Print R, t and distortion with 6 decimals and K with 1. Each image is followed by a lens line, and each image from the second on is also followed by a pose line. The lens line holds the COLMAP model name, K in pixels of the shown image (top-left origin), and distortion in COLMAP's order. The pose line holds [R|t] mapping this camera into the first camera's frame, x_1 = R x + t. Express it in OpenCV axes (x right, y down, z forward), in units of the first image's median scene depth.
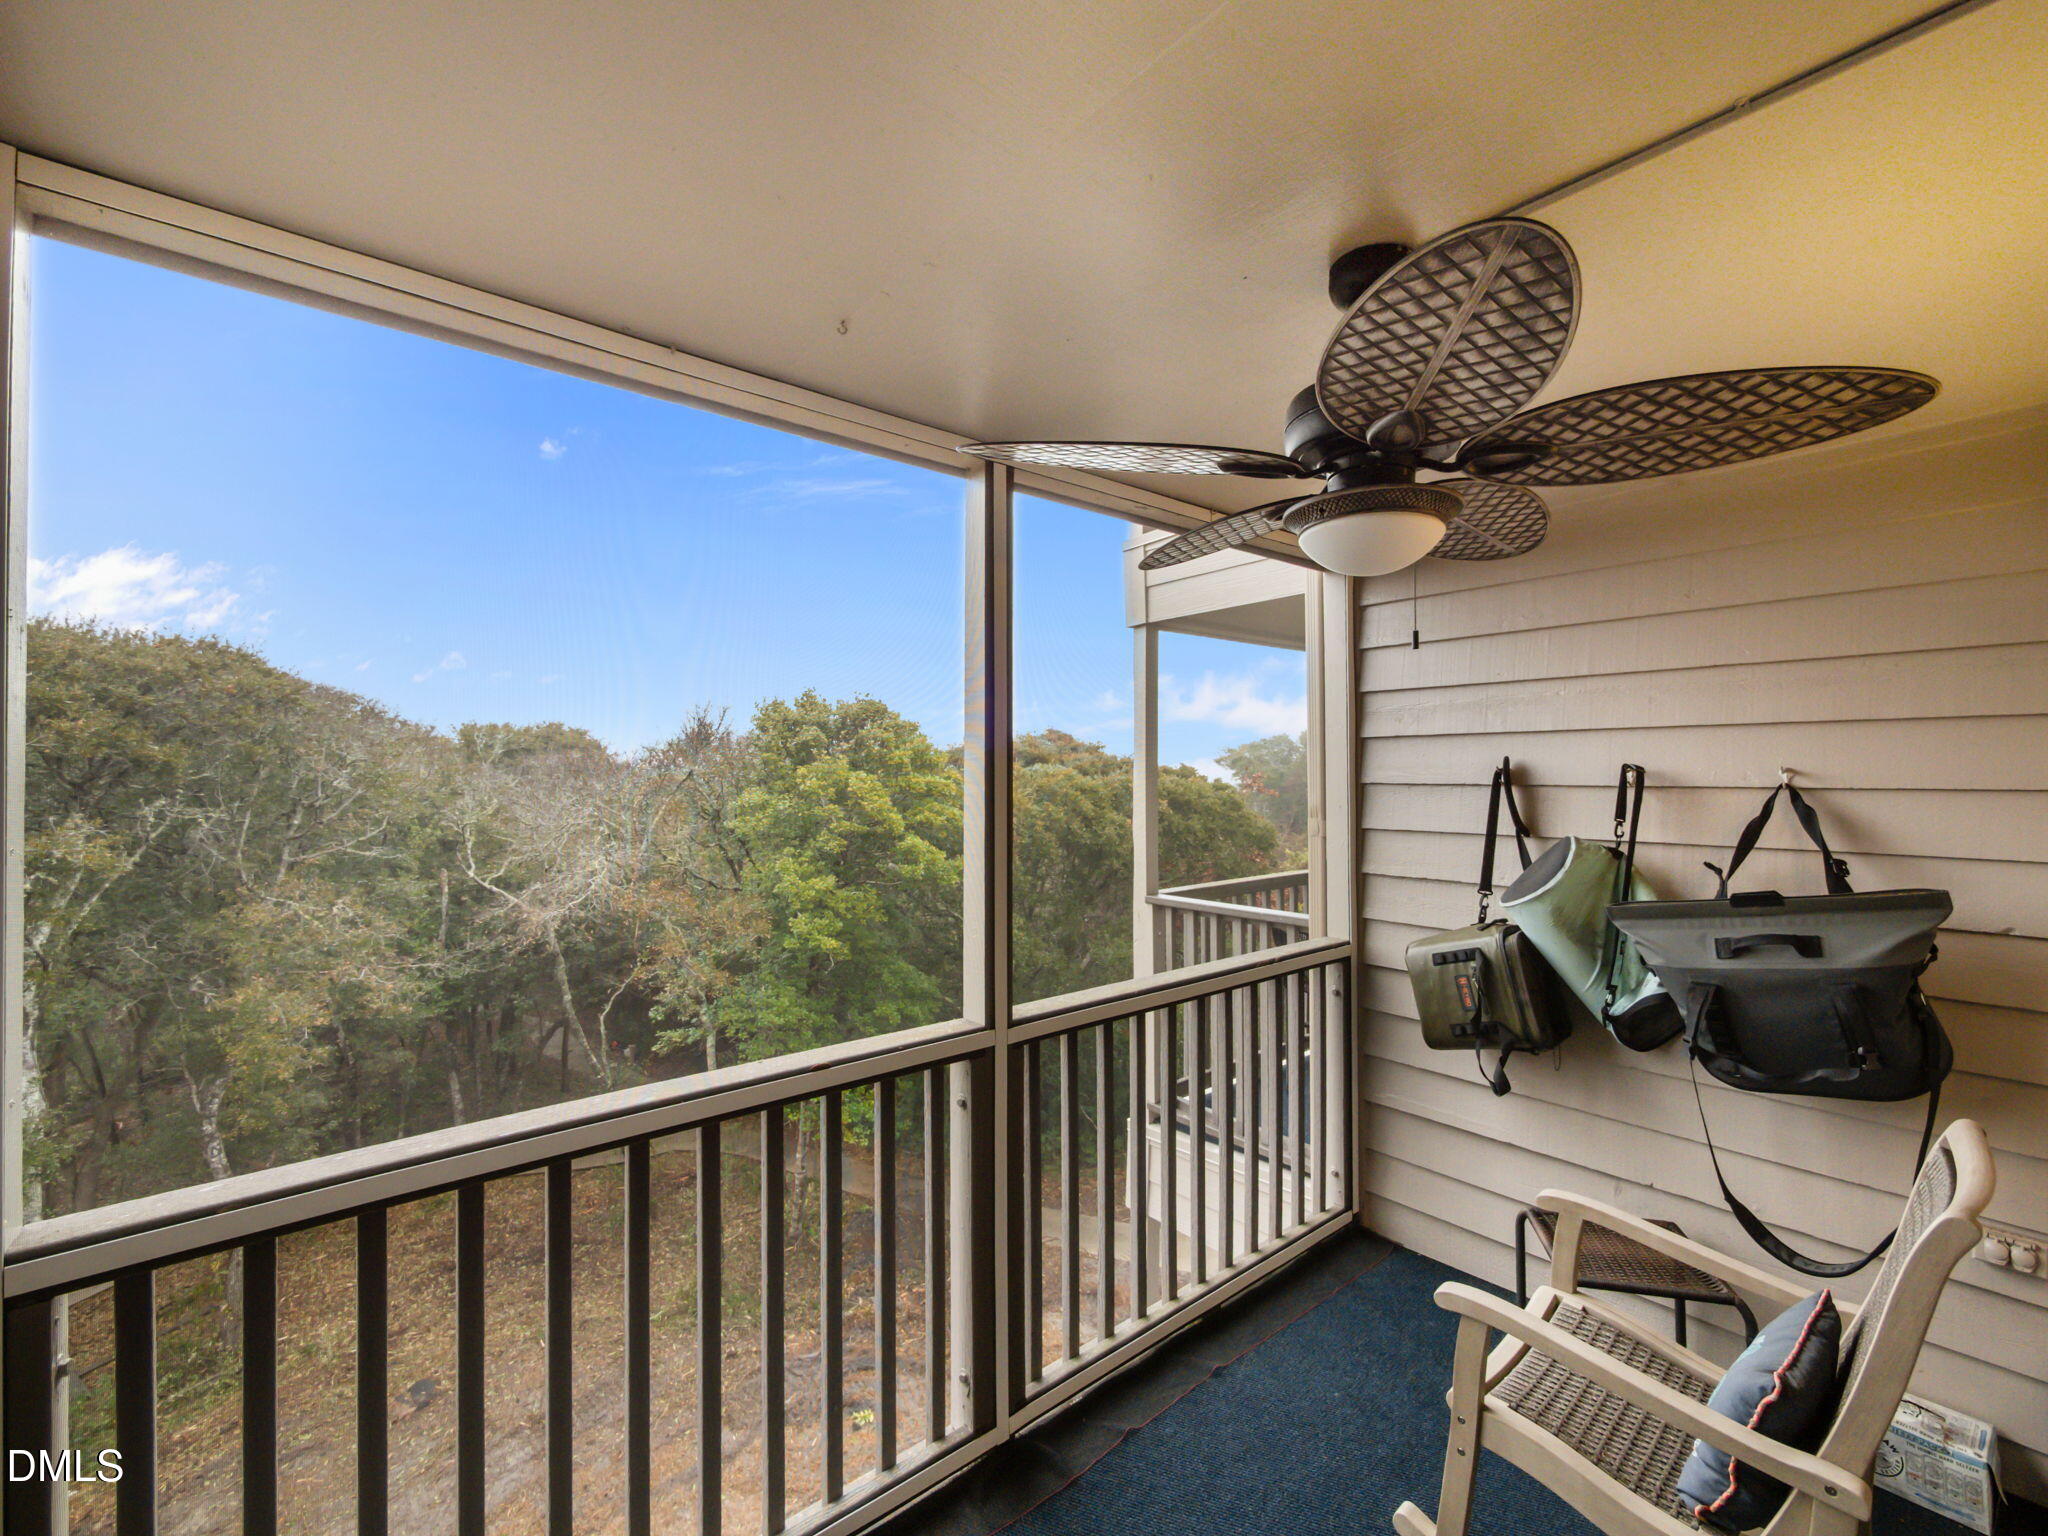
lens RADIAL K [[850.6, 0, 1039.5], [0, 850.6, 765.4], [0, 0, 1]] dist [-0.011623, -0.000108]
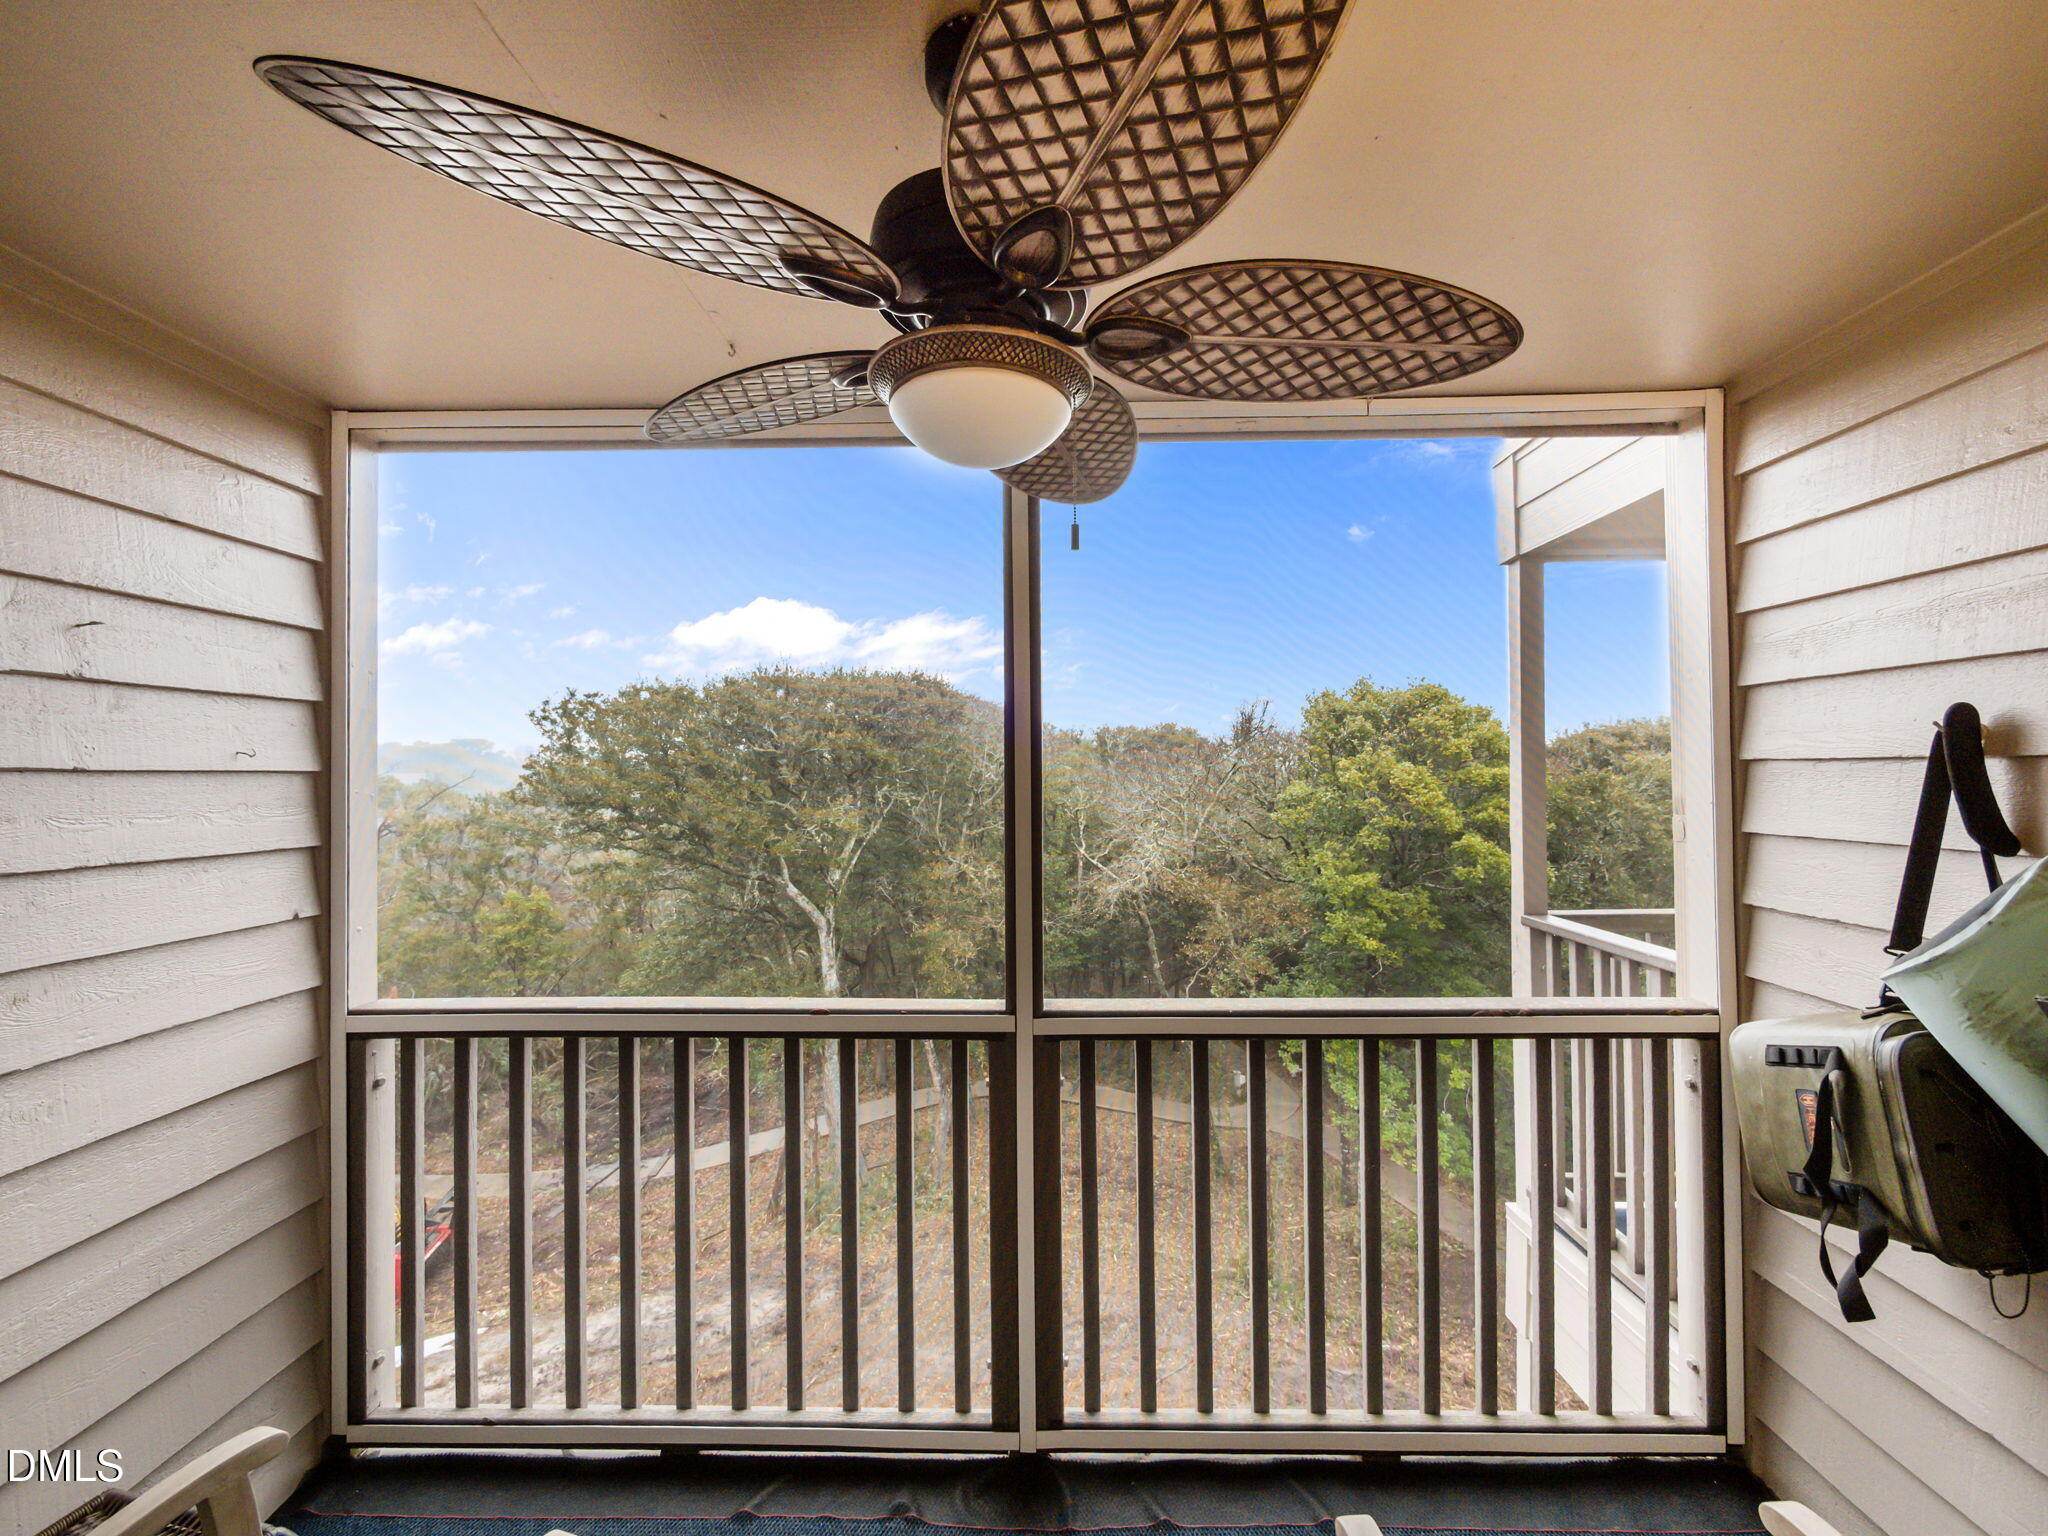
lens RADIAL K [[850.6, 0, 1029.8], [0, 850.6, 761.4], [0, 0, 1]] dist [-0.011623, -0.000108]
pose [[0.757662, -0.010655, -0.652560, 0.091607], [0.011618, 0.999928, -0.002837, 0.004343], [0.652544, -0.005432, 0.757731, 0.044970]]
